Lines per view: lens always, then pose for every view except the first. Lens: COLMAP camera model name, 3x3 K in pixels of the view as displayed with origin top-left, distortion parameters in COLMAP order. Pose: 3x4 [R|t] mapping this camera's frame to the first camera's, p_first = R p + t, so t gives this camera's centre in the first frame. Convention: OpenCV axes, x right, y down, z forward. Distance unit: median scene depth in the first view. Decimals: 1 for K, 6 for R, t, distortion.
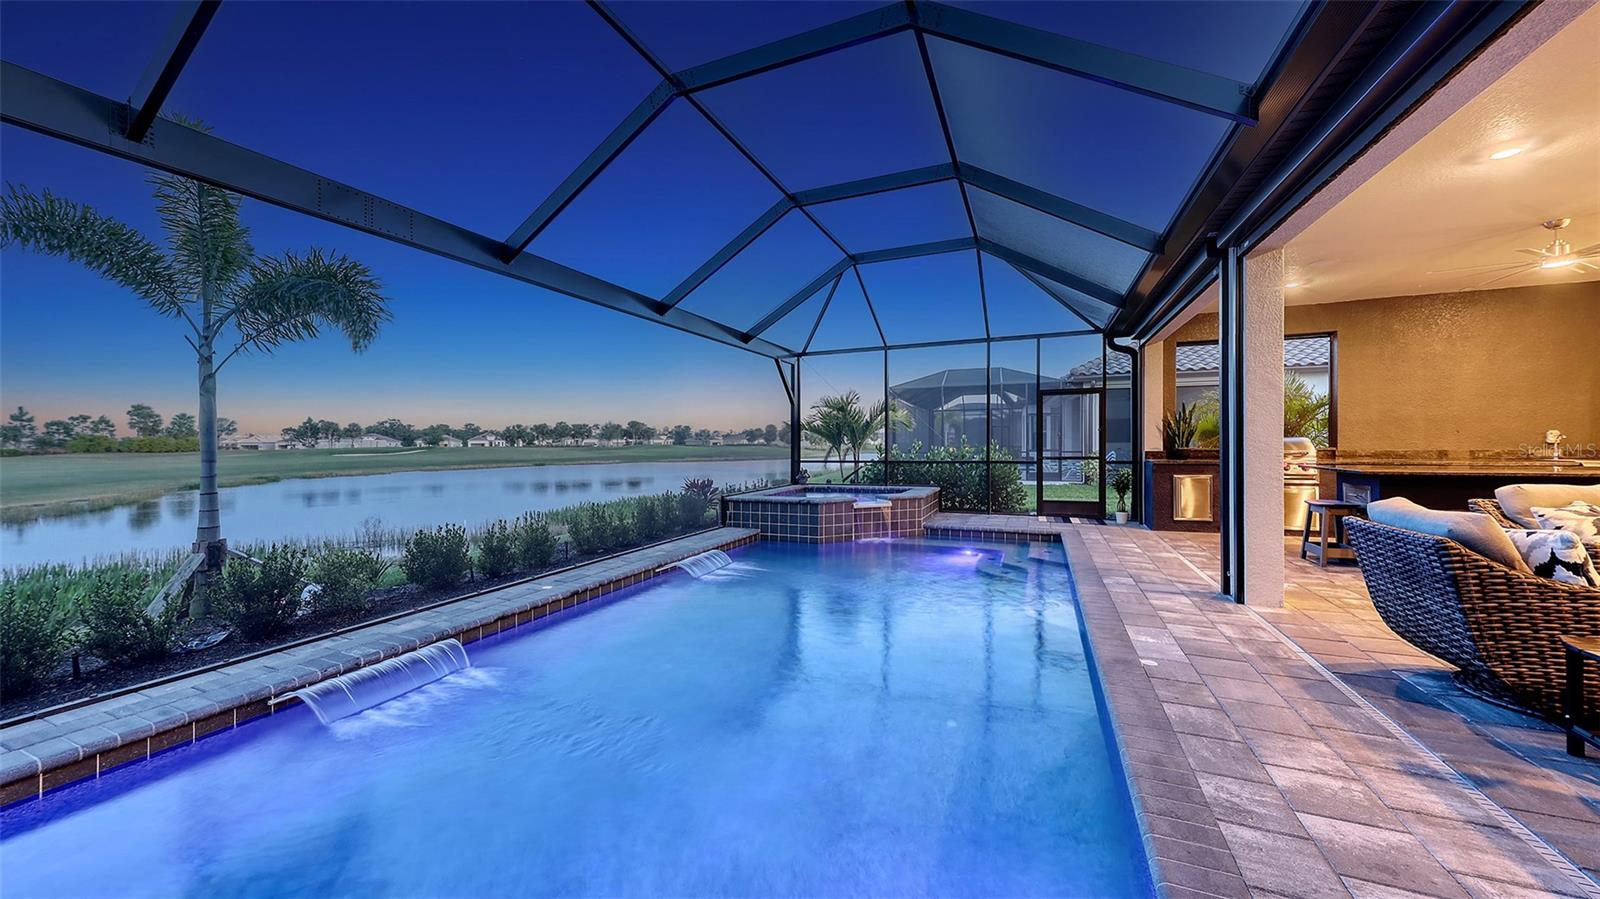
lens RADIAL K [[558.4, 0, 798.0], [0, 558.4, 440.7], [0, 0, 1]] dist [0.000144, 0.000005]
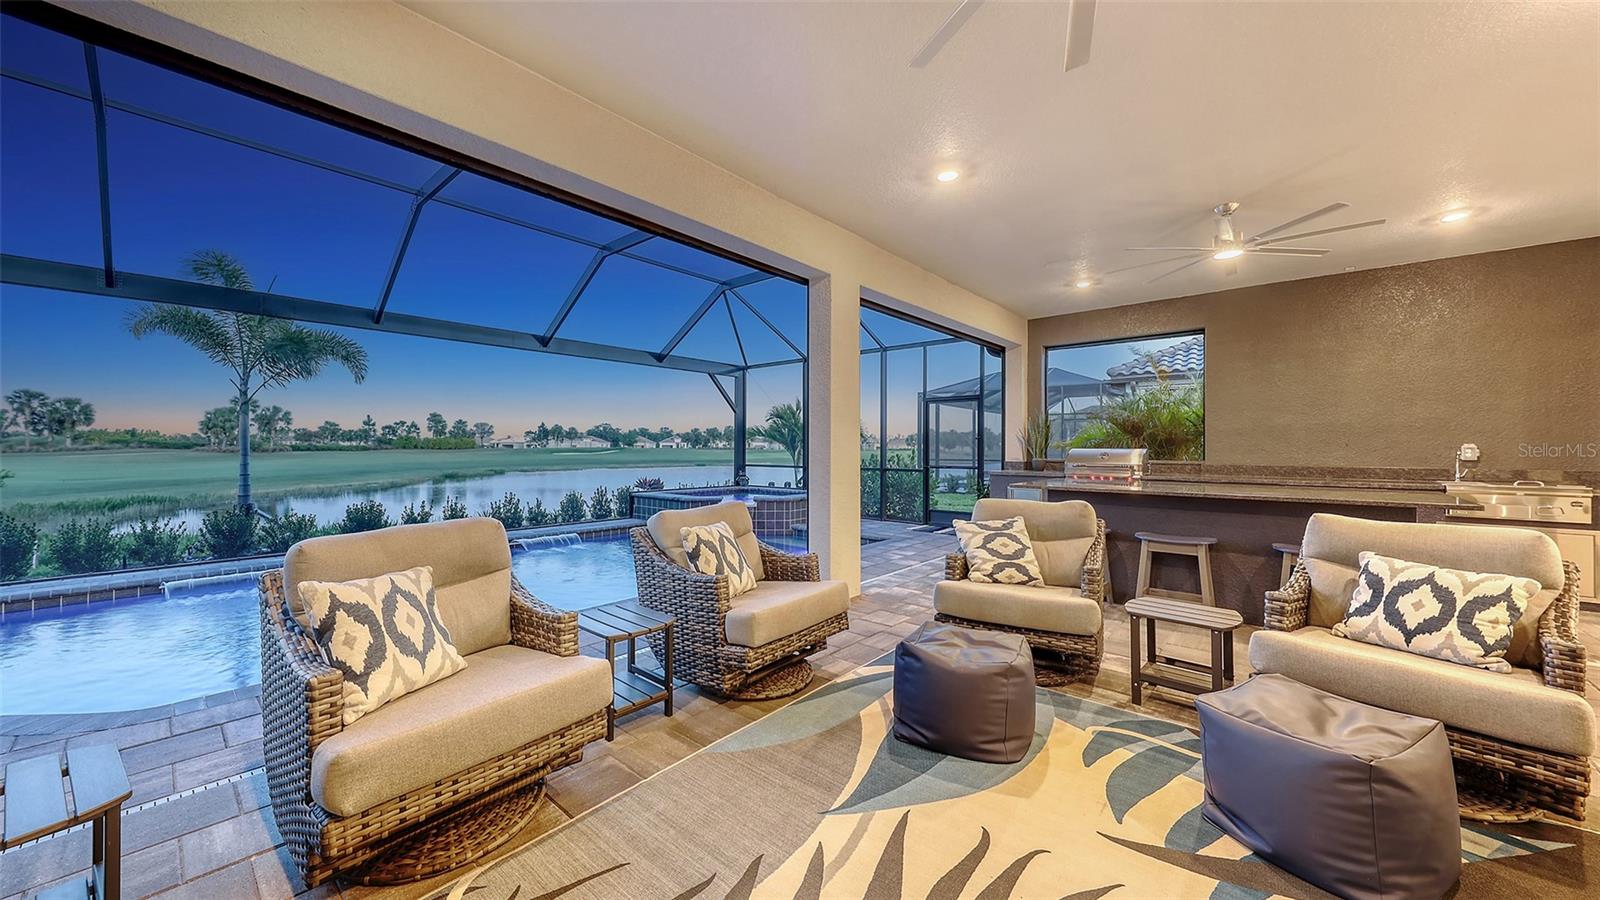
lens RADIAL K [[562.3, 0, 783.4], [0, 562.3, 441.3], [0, 0, 1]] dist [0.000739, 0.000083]
pose [[0.948757, 0.008570, -0.315889, 0.515021], [-0.010578, 0.999933, -0.004642, -0.006600], [0.315828, 0.007746, 0.948785, -0.033610]]
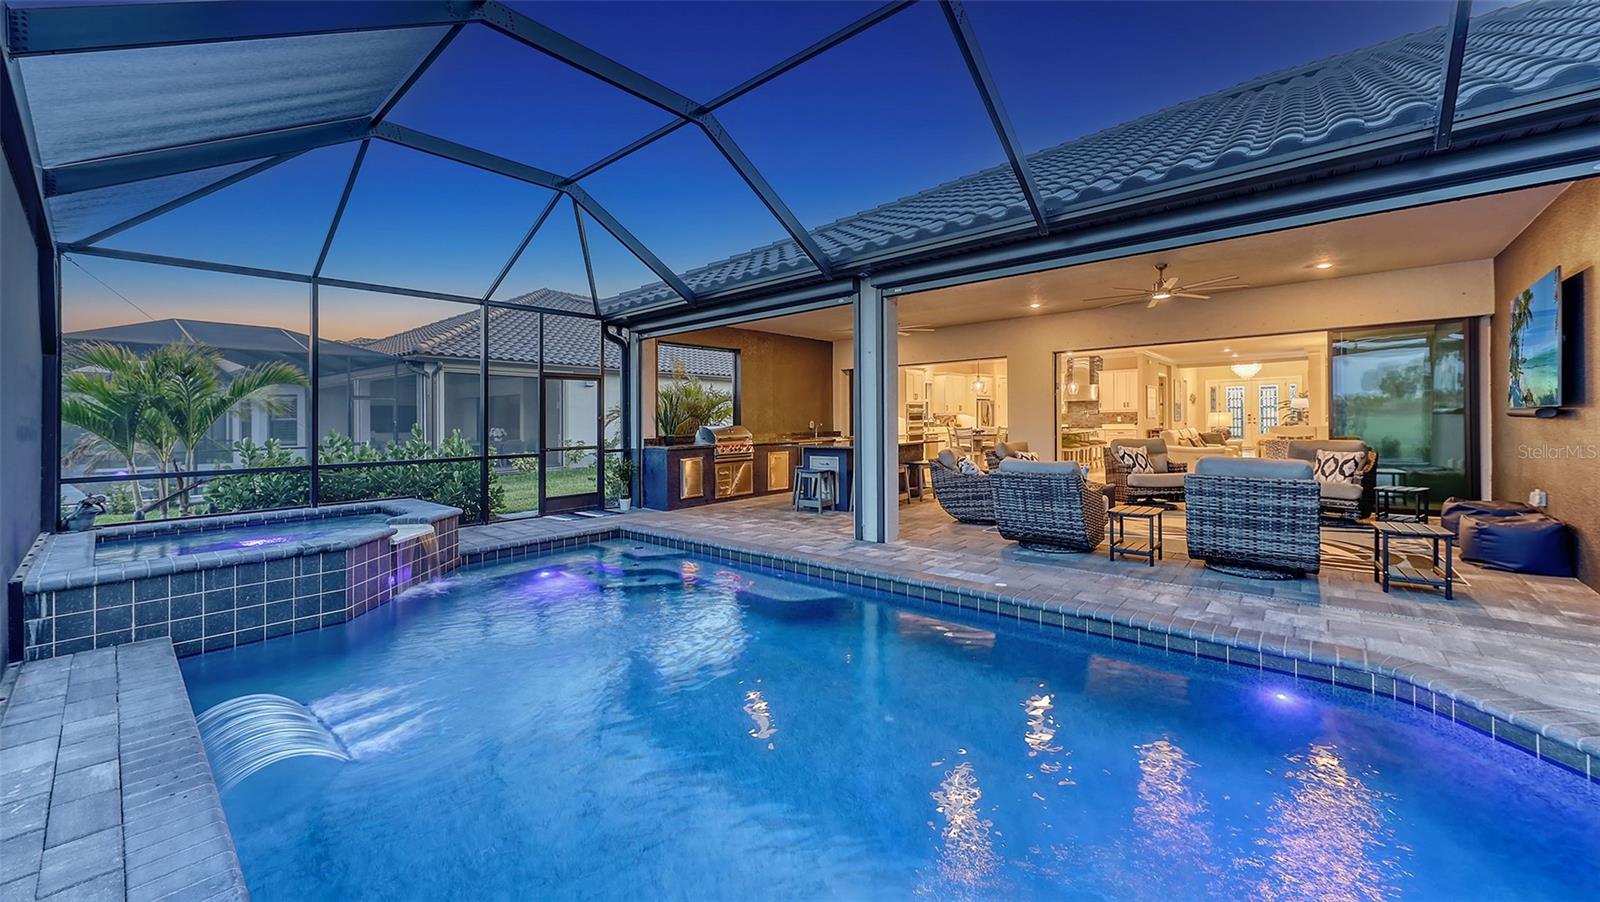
lens RADIAL K [[572.2, 0, 792.4], [0, 572.2, 424.4], [0, 0, 1]] dist [-0.000087, -0.000051]
pose [[0.335812, -0.001730, 0.941927, -0.300772], [0.010209, 0.999946, -0.001803, -0.003326], [-0.941874, 0.010221, 0.335812, 0.342349]]
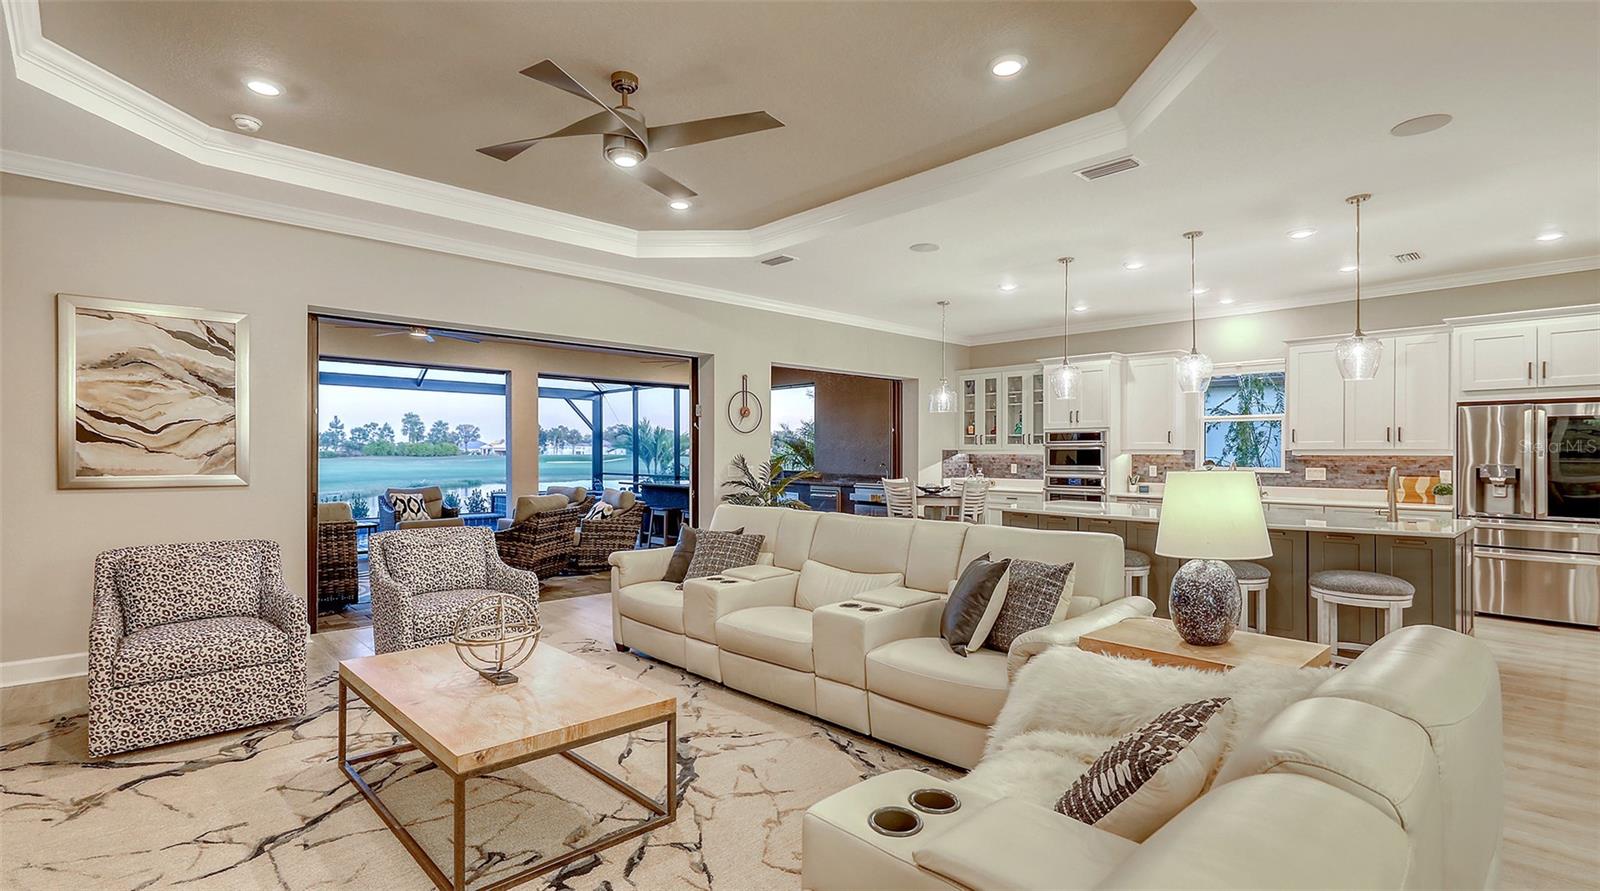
lens RADIAL K [[729.7, 0, 774.7], [0, 729.7, 448.1], [0, 0, 1]] dist [0.011077, 0.000017]
pose [[0.913091, 0.010977, -0.407607, 1.315474], [-0.012882, 0.999915, -0.001929, -0.030000], [0.407551, 0.007013, 0.913155, -0.498989]]
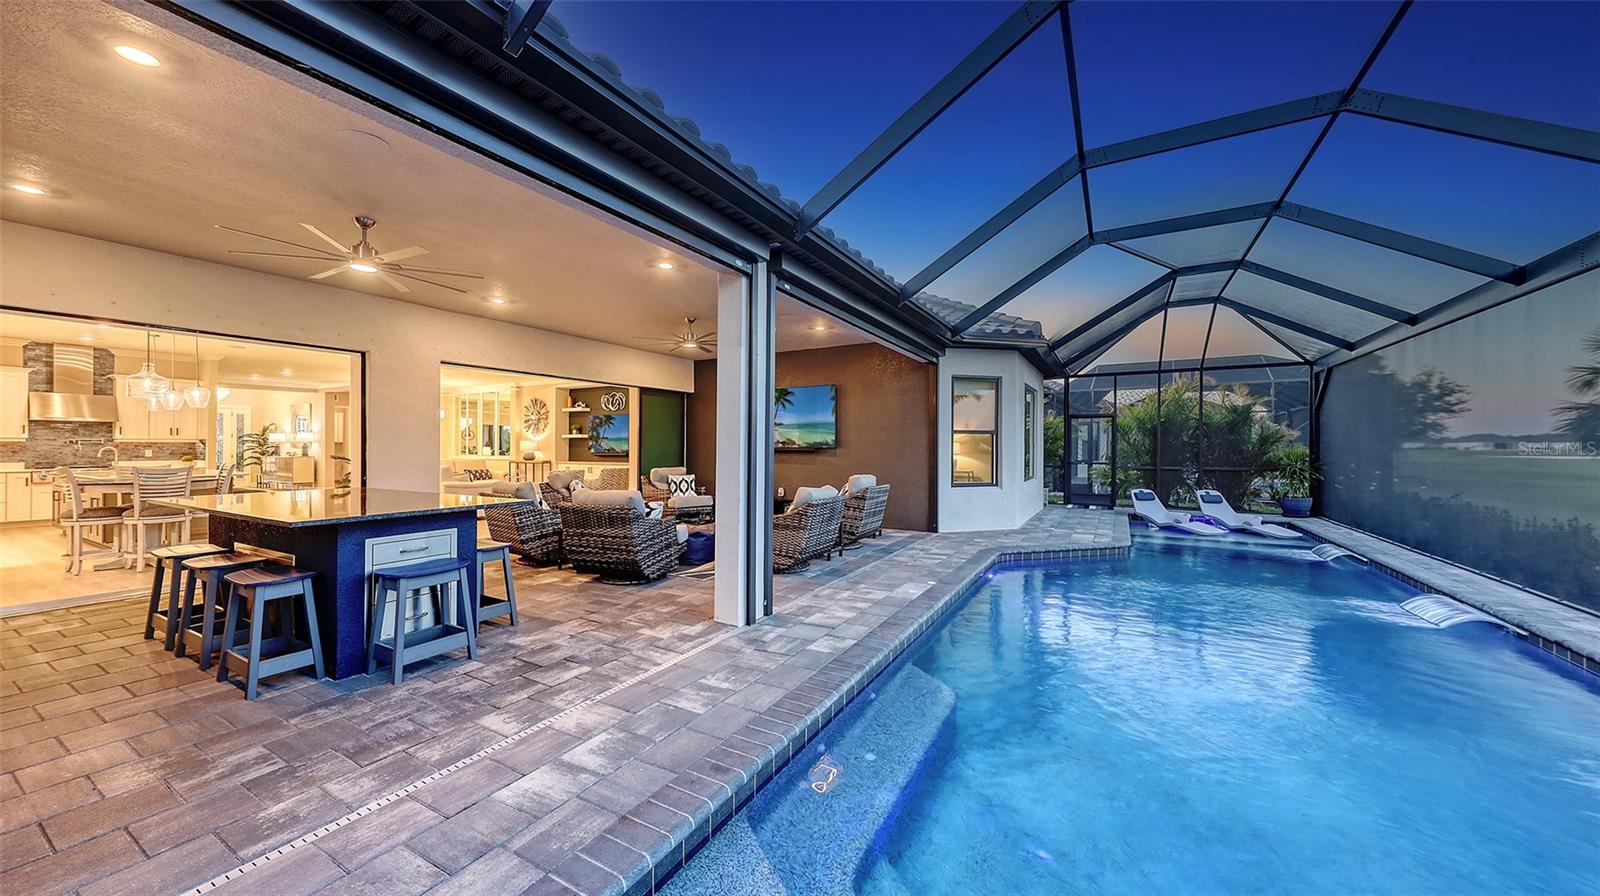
lens RADIAL K [[574.7, 0, 805.6], [0, 574.7, 477.0], [0, 0, 1]] dist [-0.000541, 0.000014]
pose [[-0.994835, 0.002239, 0.101479, 0.289139], [0.007204, 0.998793, 0.048582, -0.010347], [-0.101247, 0.049062, -0.993651, 0.974443]]
